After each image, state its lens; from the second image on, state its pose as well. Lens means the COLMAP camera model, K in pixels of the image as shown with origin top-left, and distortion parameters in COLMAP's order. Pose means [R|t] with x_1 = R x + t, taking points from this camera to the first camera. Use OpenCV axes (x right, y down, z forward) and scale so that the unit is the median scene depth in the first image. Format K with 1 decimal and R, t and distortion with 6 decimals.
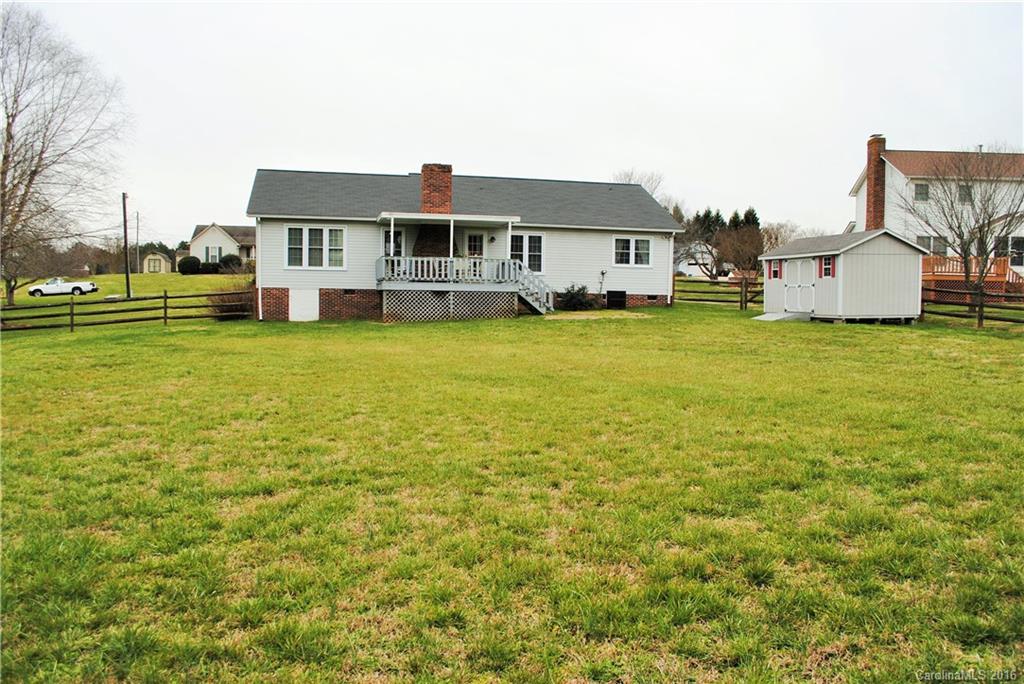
lens RADIAL K [[812.4, 0, 512.6], [0, 812.4, 340.2], [0, 0, 1]] dist [-0.071638, -0.000710]
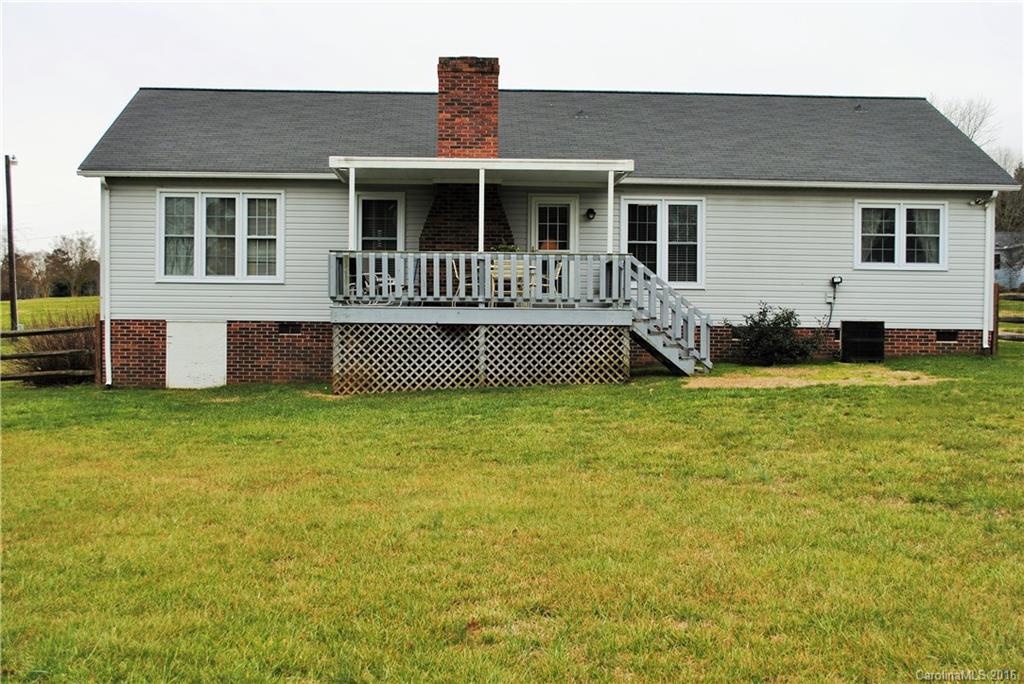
lens RADIAL K [[1302.0, 0, 511.1], [0, 1302.0, 340.8], [0, 0, 1]] dist [-0.028300, 0.000000]
pose [[0.983835, -0.004576, -0.179017, 0.067928], [-0.003574, 0.998973, -0.045177, -0.017168], [0.179040, 0.045086, 0.982808, 0.263216]]
